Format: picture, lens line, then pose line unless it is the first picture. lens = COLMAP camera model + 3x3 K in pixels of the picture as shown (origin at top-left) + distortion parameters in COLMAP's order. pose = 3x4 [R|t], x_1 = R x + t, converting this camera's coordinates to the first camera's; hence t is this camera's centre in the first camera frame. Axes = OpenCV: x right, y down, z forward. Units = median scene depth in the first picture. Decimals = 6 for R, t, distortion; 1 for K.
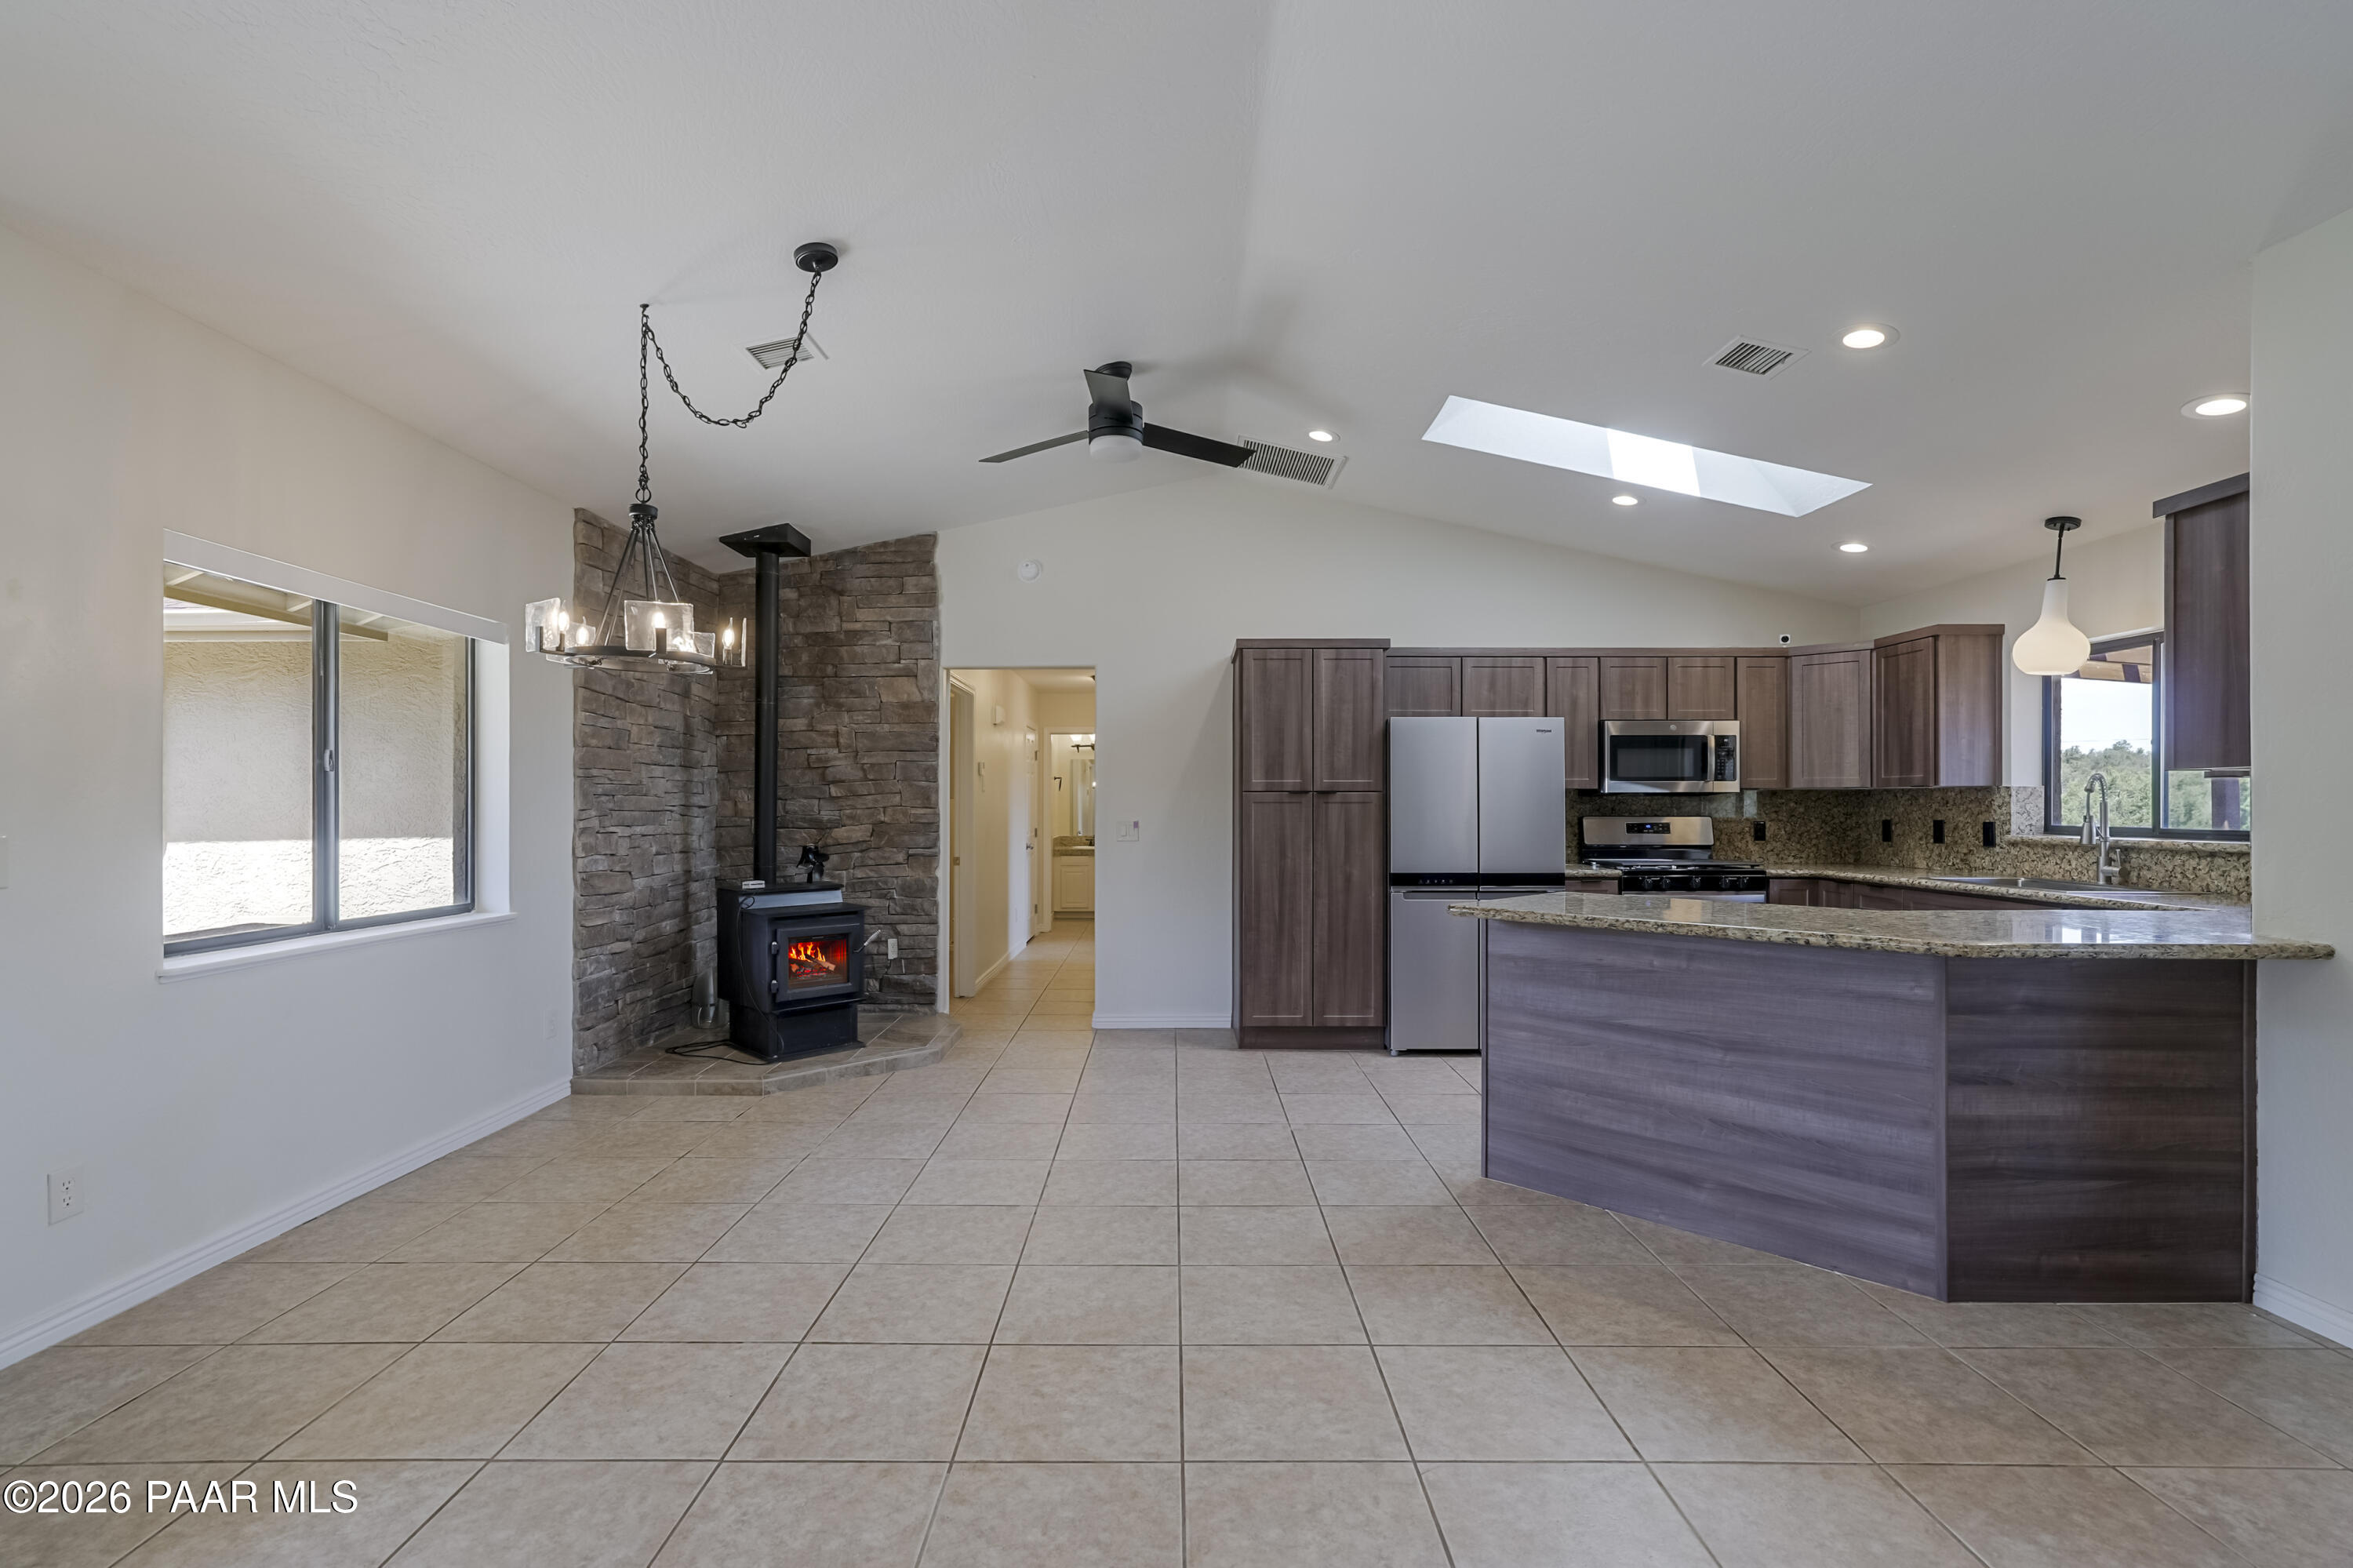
lens RADIAL K [[1079.2, 0, 1170.2], [0, 1079.2, 796.8], [0, 0, 1]] dist [-0.008734, 0.000917]
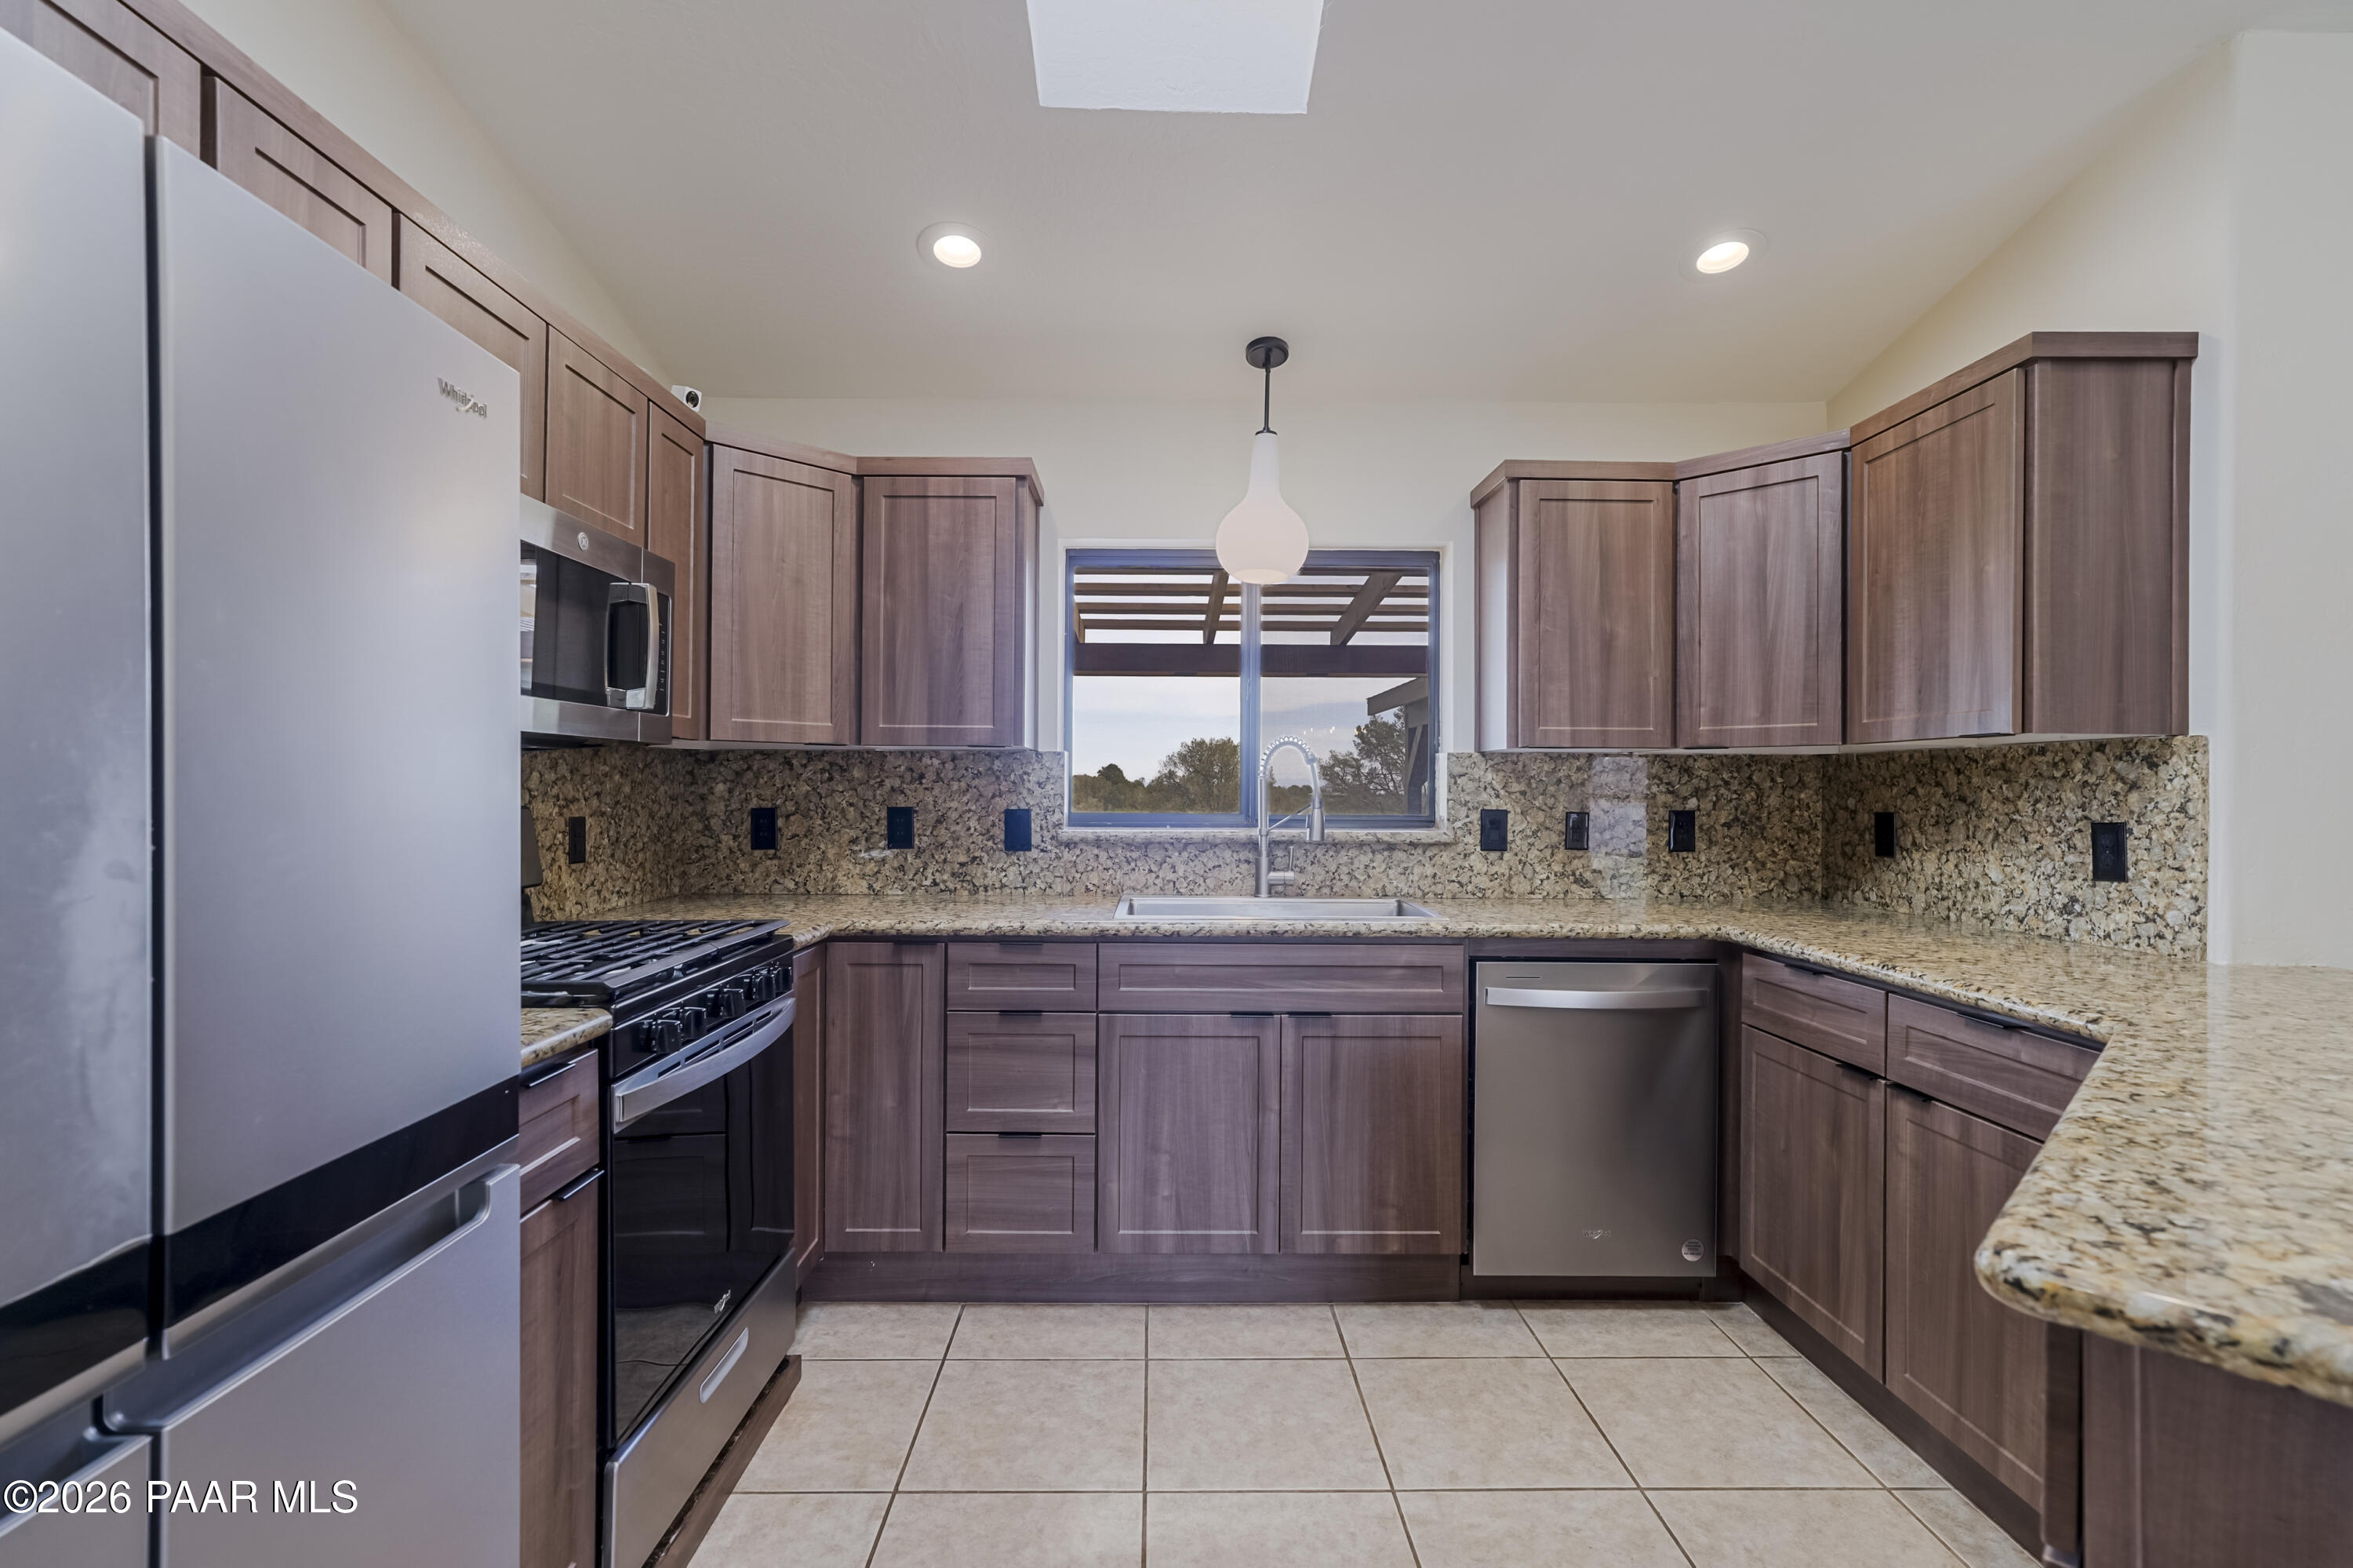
lens RADIAL K [[1080.8, 0, 1176.5], [0, 1080.8, 784.0], [0, 0, 1]] dist [-0.018495, 0.014507]
pose [[-0.014746, 0.003161, 0.999886, 0.140180], [-0.013080, 0.999909, -0.003354, 0.009303], [-0.999806, -0.013128, -0.014704, 0.855994]]
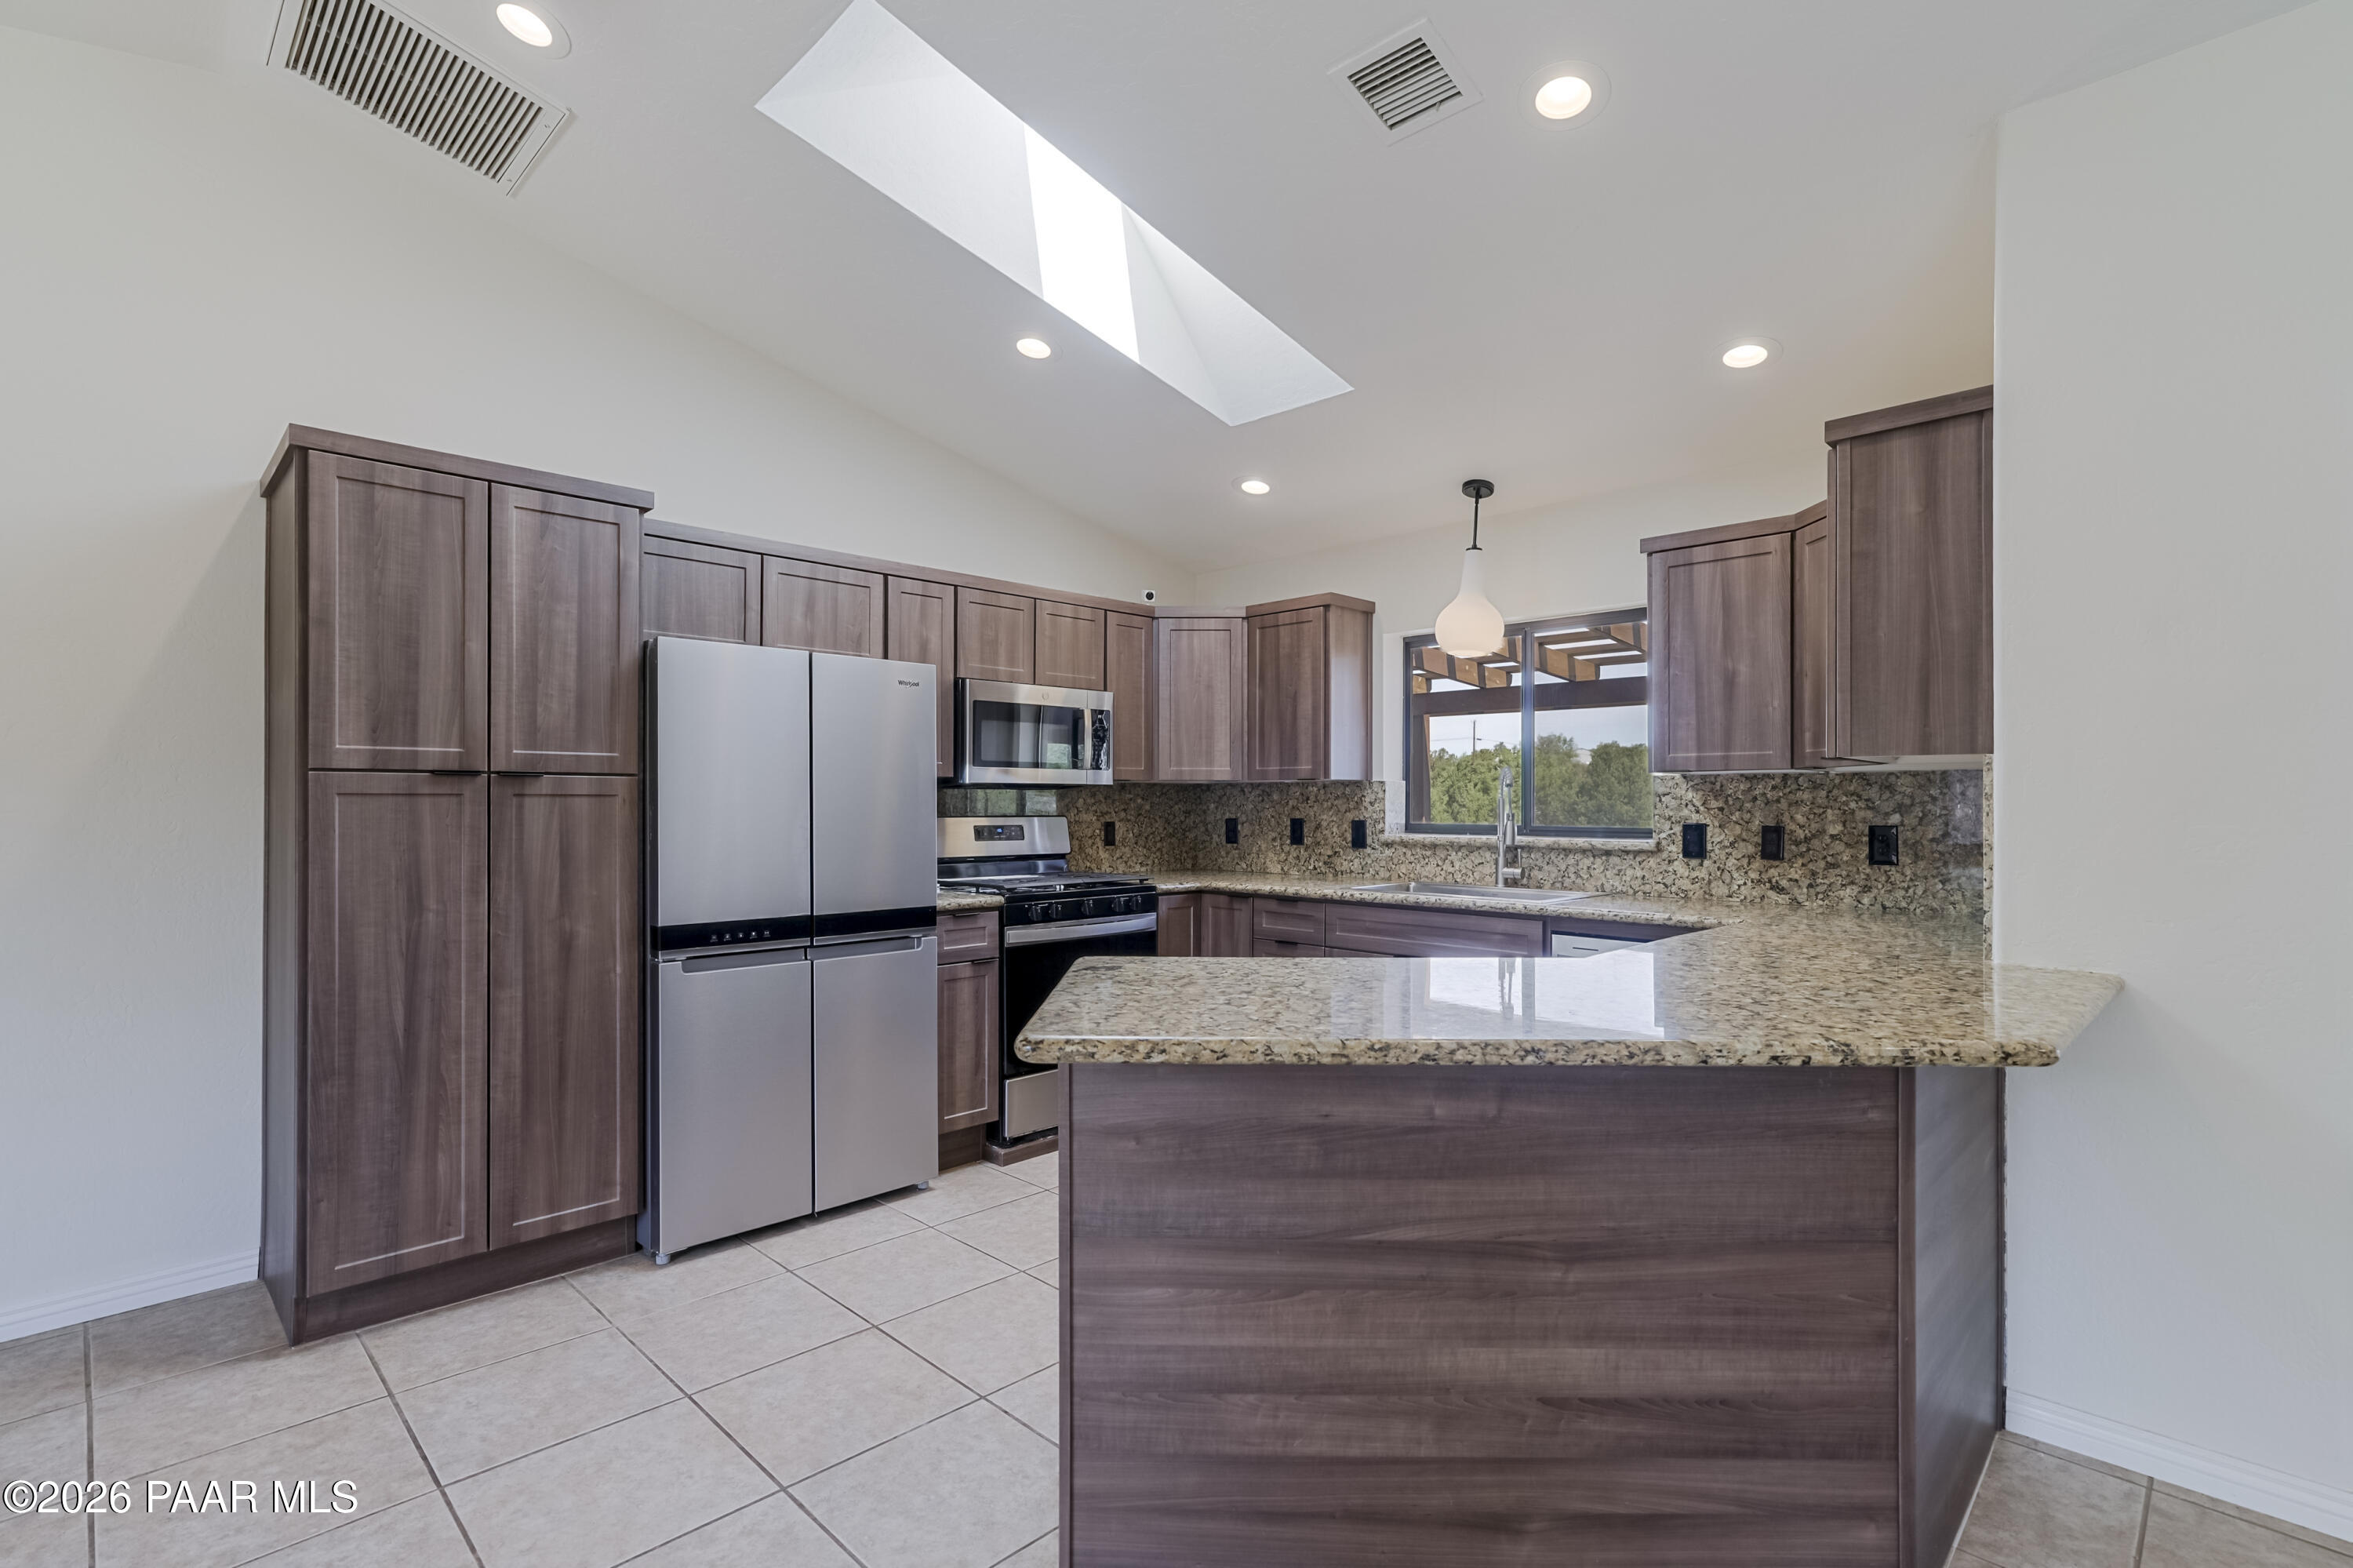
lens RADIAL K [[1101.4, 0, 1172.8], [0, 1101.4, 800.0], [0, 0, 1]] dist [-0.016775, 0.016912]
pose [[0.705289, 0.002000, 0.708917, -0.002088], [-0.005893, 0.999978, 0.003042, 0.004172], [-0.708895, -0.006323, 0.705285, 0.428003]]
